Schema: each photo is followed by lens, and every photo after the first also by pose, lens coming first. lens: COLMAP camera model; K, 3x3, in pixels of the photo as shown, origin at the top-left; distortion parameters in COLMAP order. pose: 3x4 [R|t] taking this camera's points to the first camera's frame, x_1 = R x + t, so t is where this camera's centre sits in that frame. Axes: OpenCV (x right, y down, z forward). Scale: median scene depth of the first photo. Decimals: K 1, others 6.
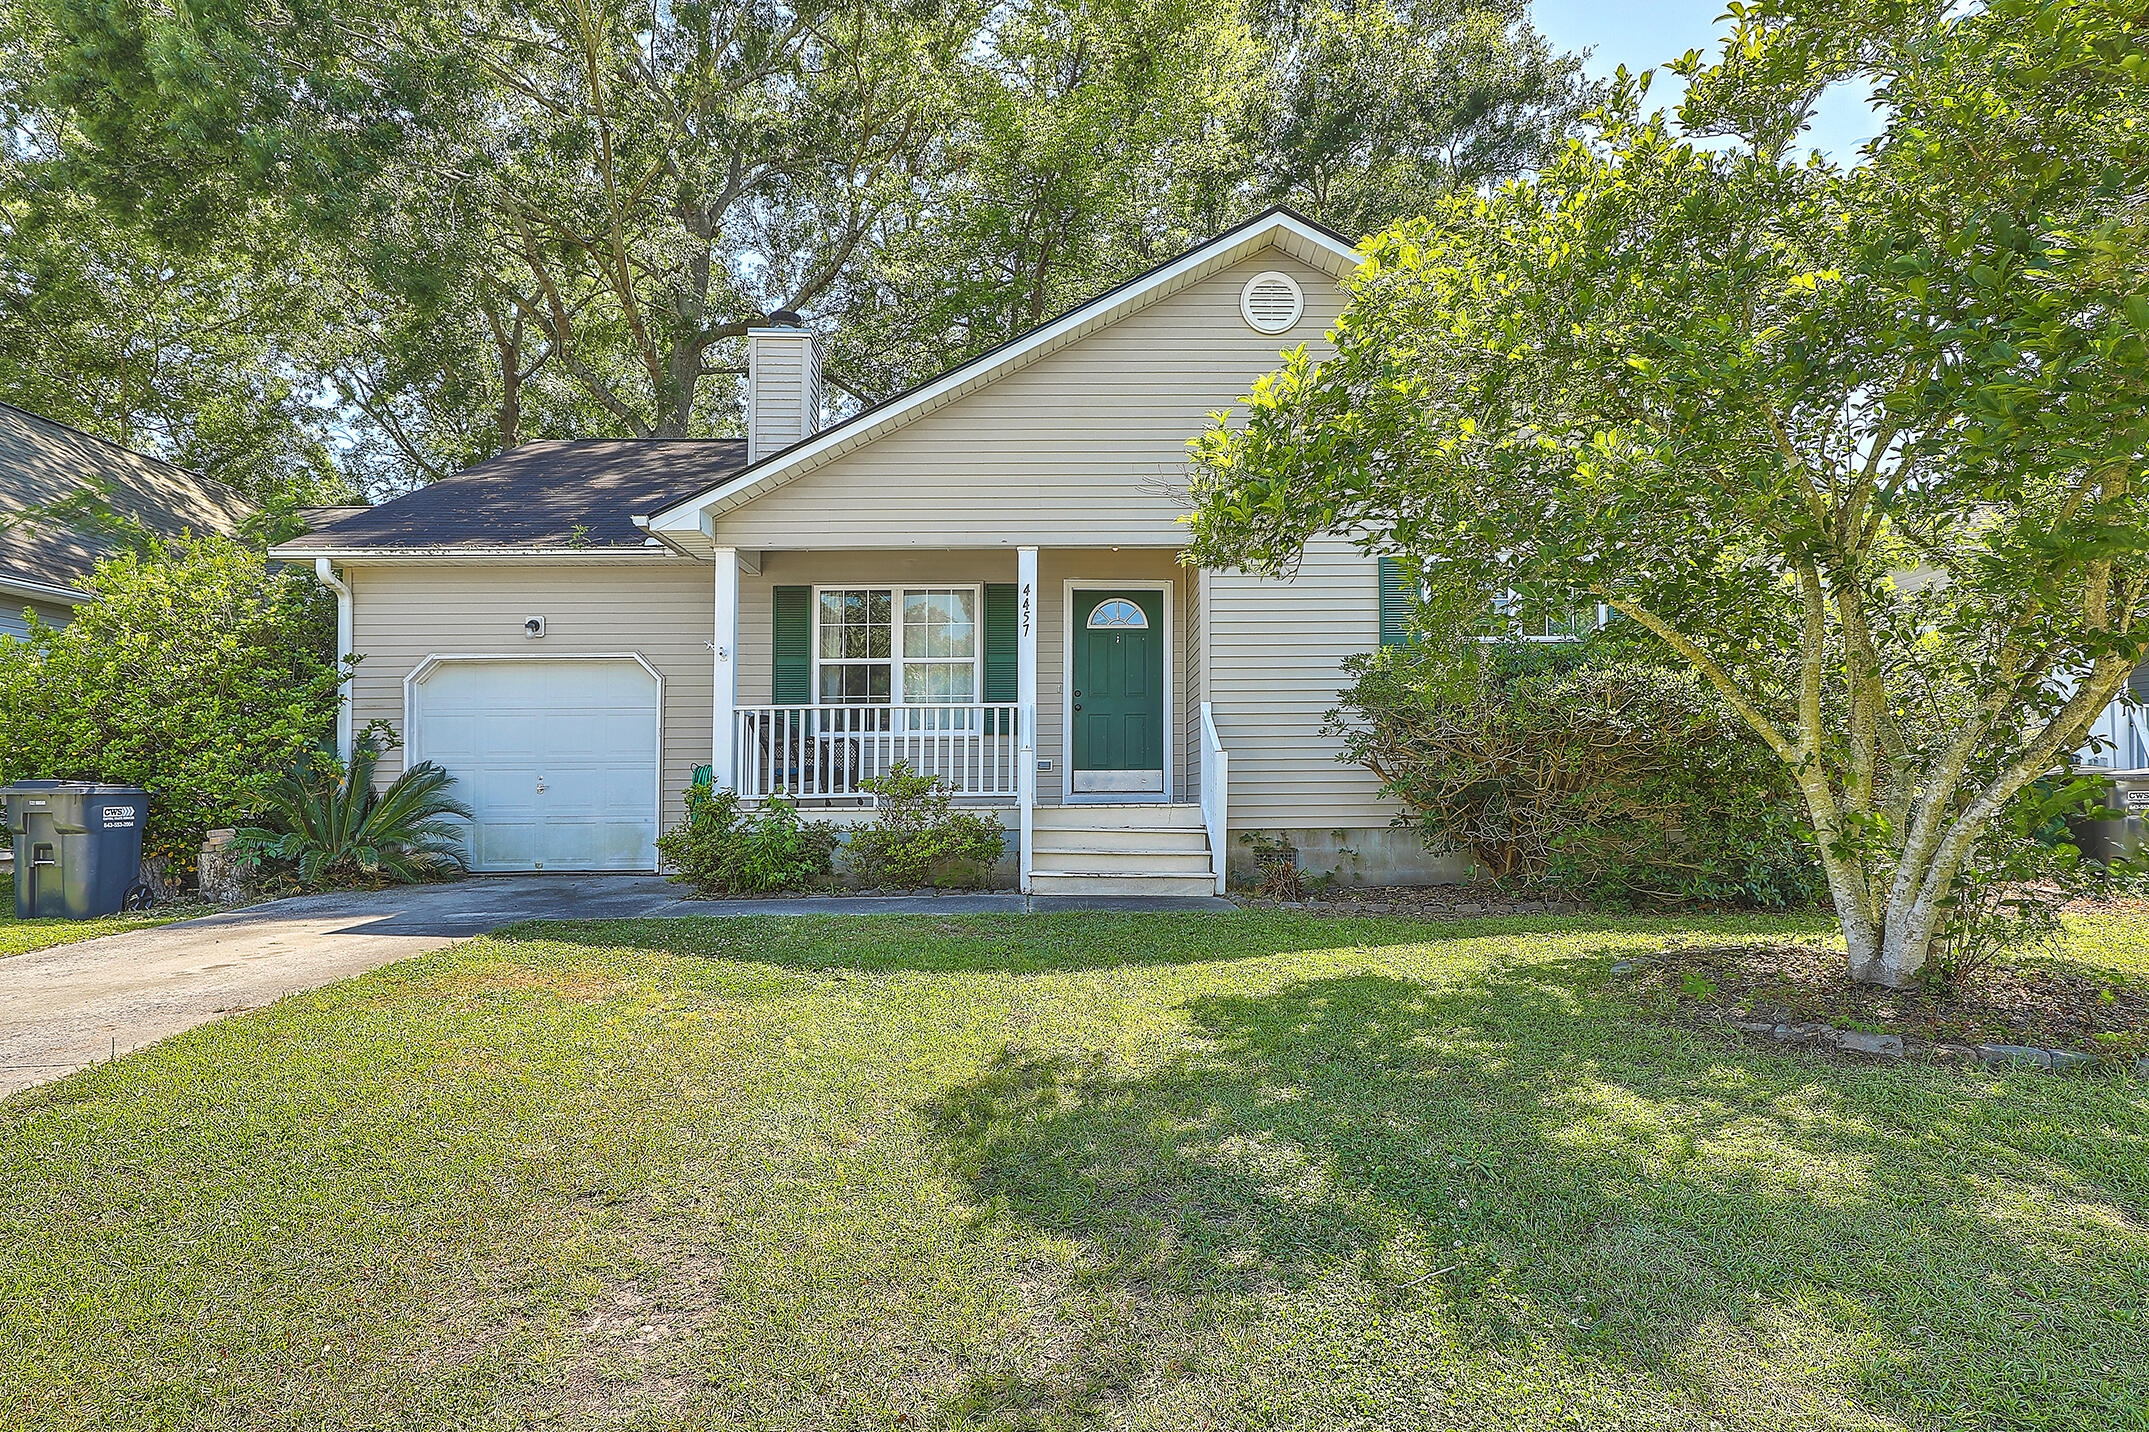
lens RADIAL K [[1185.5, 0, 1074.3], [0, 1185.5, 707.6], [0, 0, 1]] dist [0.006519, 0.000303]
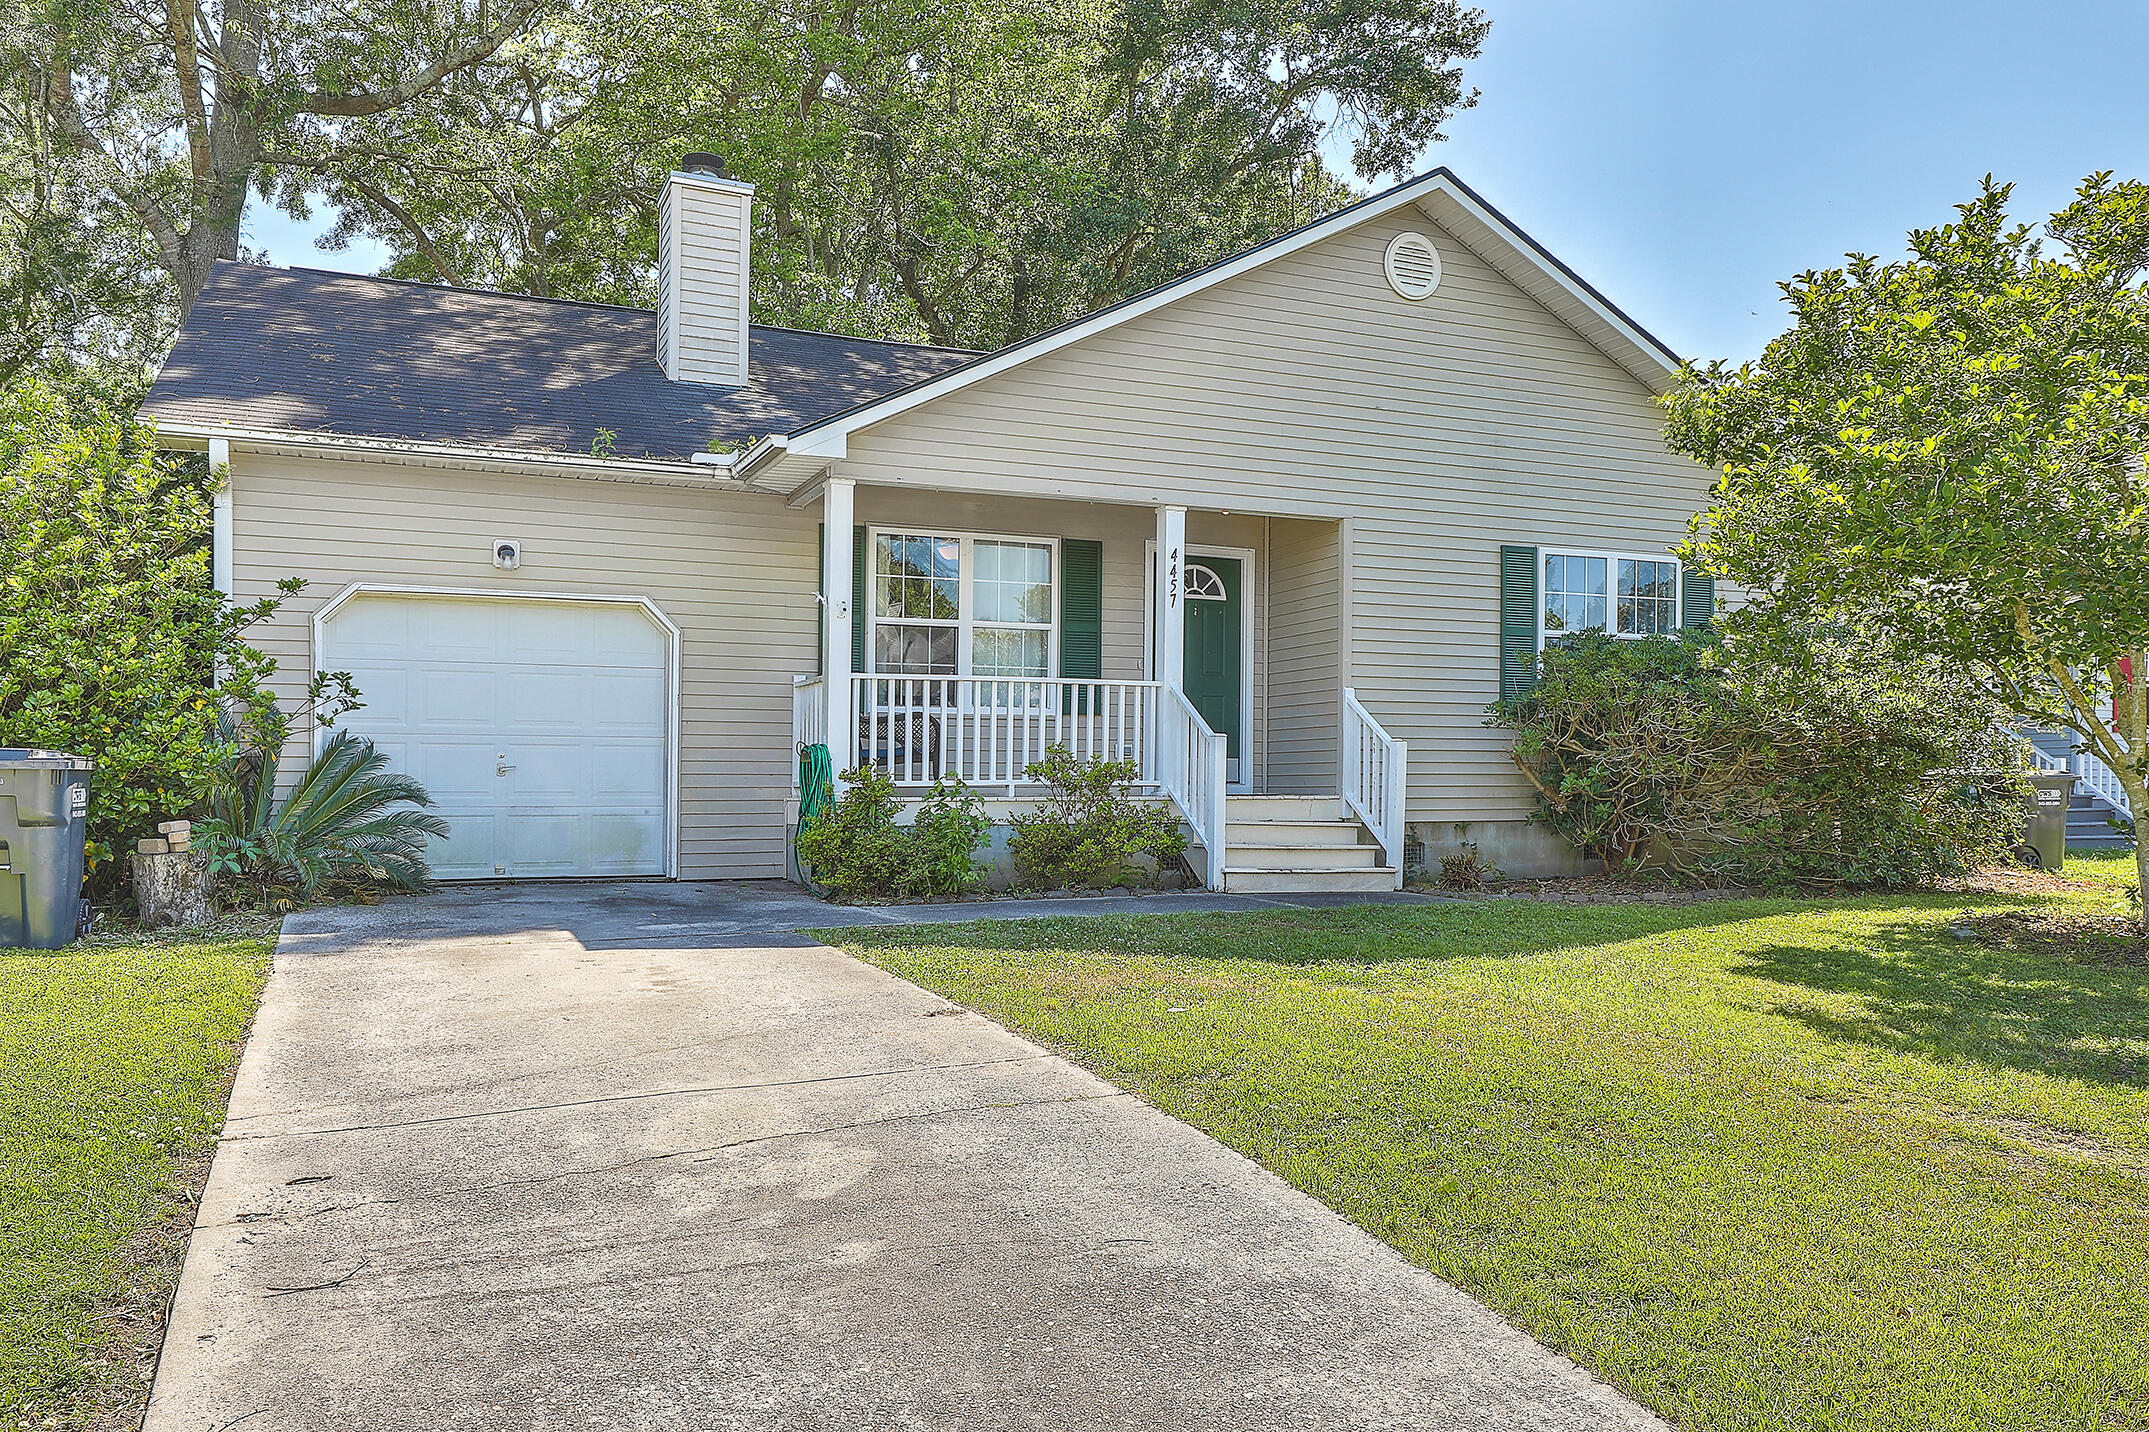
lens RADIAL K [[1588.8, 0, 1075.2], [0, 1588.8, 731.1], [0, 0, 1]] dist [0.028513, 0.000831]
pose [[0.921661, 0.022838, 0.387324, -0.516085], [-0.036720, 0.998920, 0.028477, 0.001523], [-0.386255, -0.040469, 0.921504, -0.072580]]
